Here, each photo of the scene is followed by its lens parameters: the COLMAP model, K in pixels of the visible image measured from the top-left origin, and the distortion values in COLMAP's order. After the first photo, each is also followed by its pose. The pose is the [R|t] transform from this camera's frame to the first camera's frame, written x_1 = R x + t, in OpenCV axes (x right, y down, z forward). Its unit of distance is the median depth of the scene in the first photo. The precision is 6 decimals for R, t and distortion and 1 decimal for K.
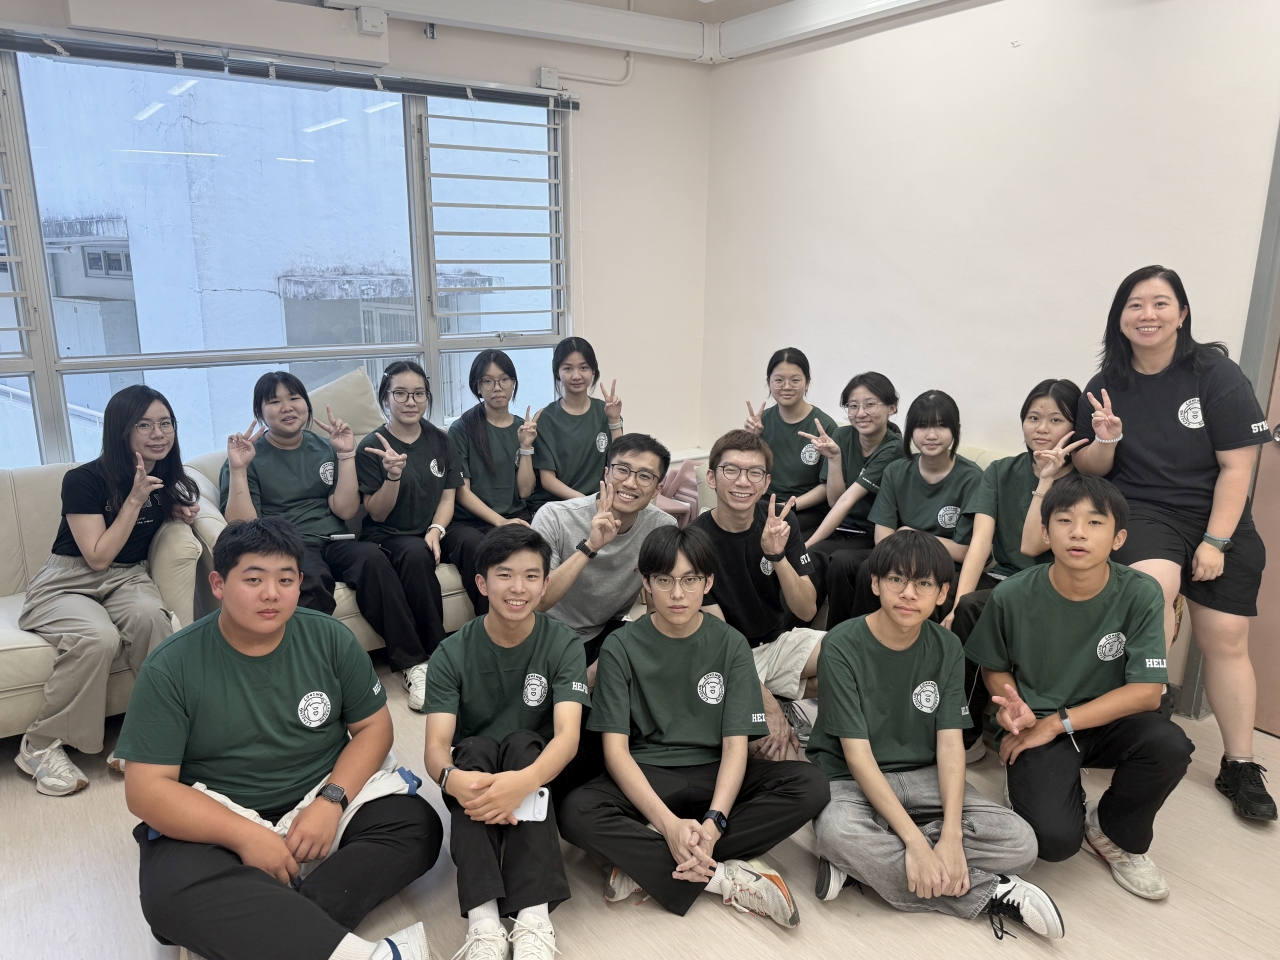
lens RADIAL K [[959.6, 0, 658.3], [0, 959.6, 482.6], [0, 0, 1]] dist [-0.000418, -0.003383]
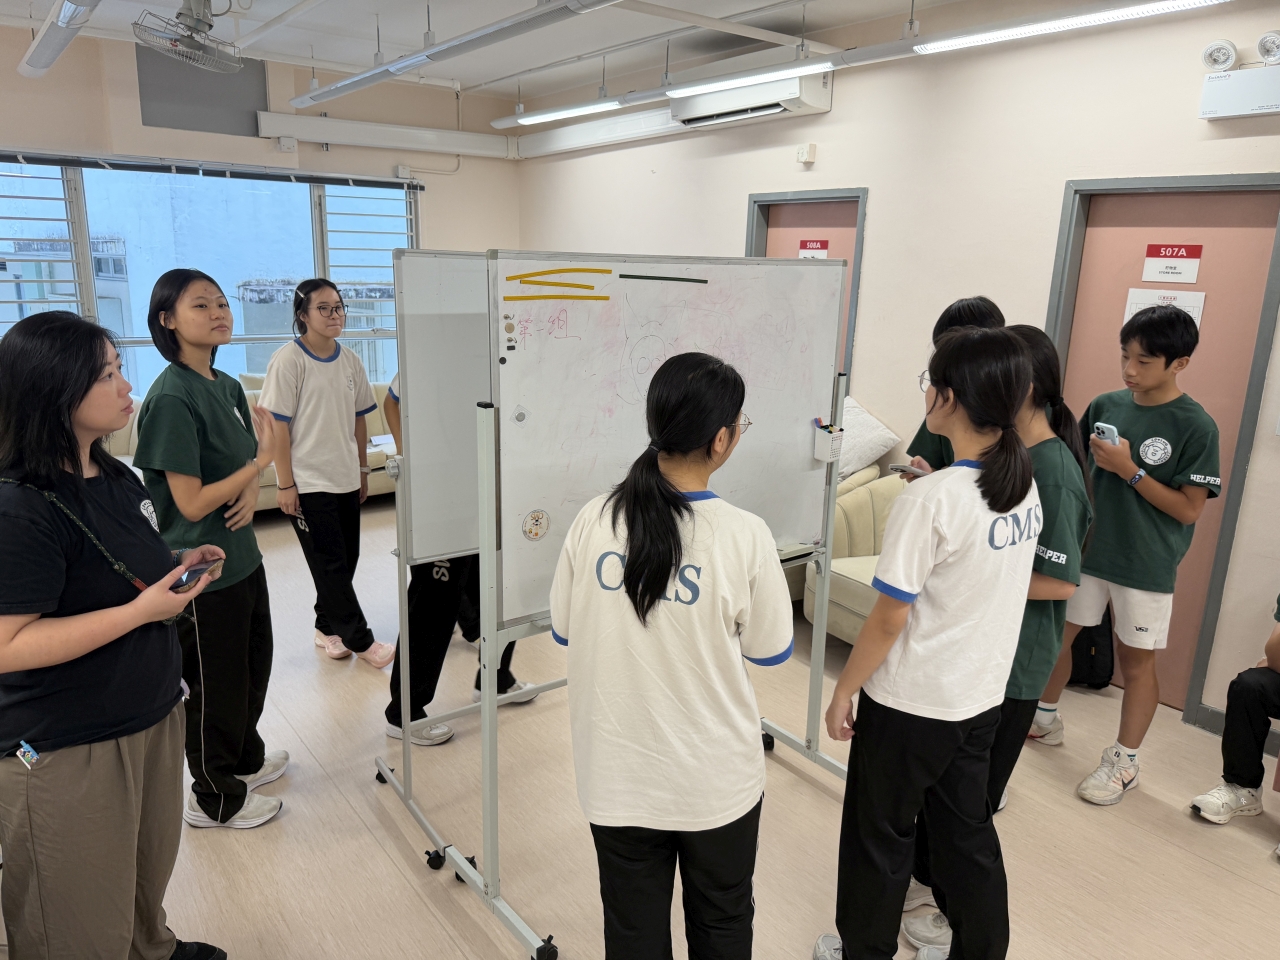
lens RADIAL K [[910.4, 0, 644.0], [0, 910.4, 484.8], [0, 0, 1]] dist [-0.000354, -0.009386]
pose [[0.999362, 0.013742, 0.032961, 0.242296], [-0.013998, 0.999874, 0.007547, 0.085935], [-0.032853, -0.008003, 0.999428, -0.537191]]
